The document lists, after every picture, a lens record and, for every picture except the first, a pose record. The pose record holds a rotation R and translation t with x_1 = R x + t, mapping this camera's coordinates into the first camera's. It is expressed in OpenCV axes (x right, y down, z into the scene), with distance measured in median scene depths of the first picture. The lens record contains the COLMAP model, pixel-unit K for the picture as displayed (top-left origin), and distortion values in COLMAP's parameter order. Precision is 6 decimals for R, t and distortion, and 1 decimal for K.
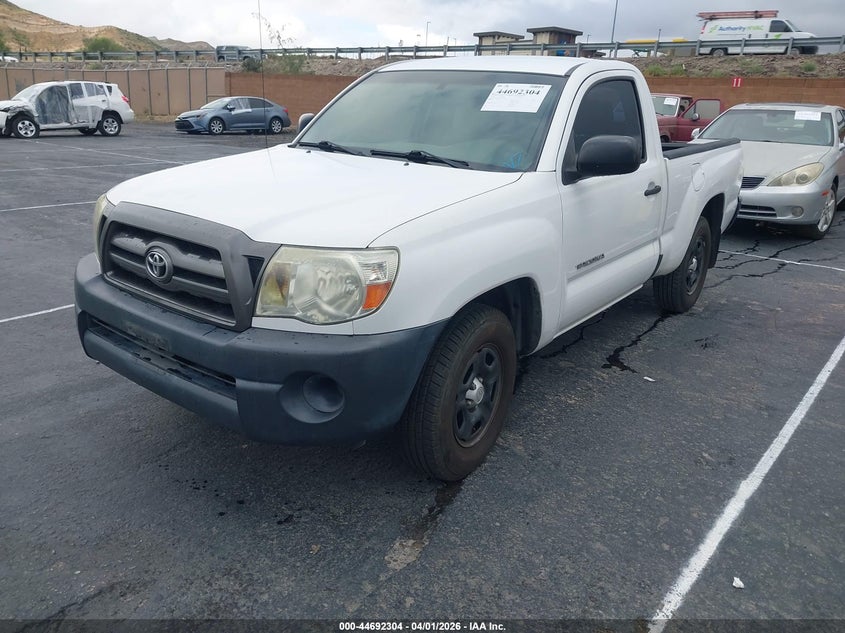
lens RADIAL K [[656.5, 0, 428.7], [0, 656.5, 321.7], [0, 0, 1]] dist [-0.000006, -0.003378]
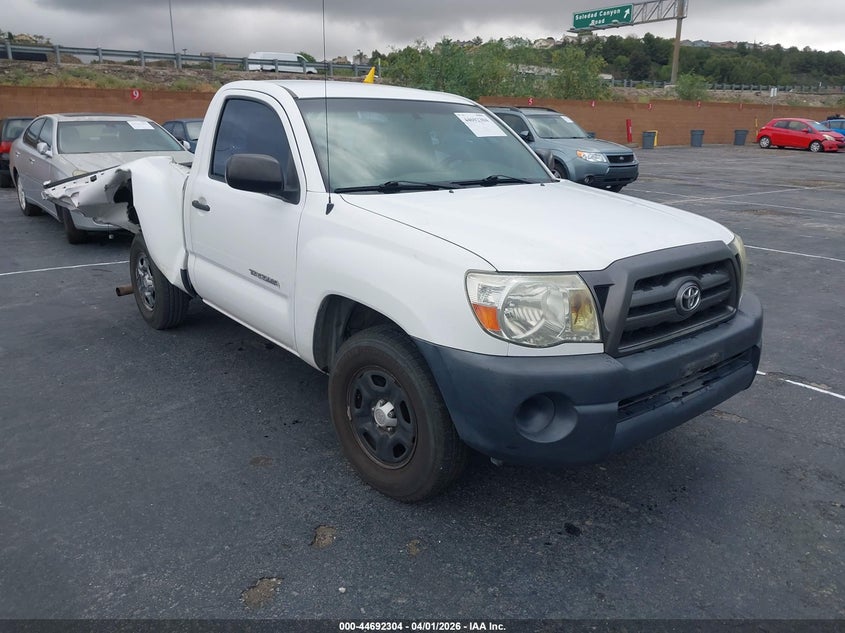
lens RADIAL K [[656.5, 0, 421.2], [0, 656.5, 310.8], [0, 0, 1]] dist [-0.000006, -0.003378]
pose [[0.222921, -0.293983, 0.929451, -1.387911], [0.306764, 0.926161, 0.219367, -0.400179], [-0.925312, 0.236221, 0.296644, 1.011953]]
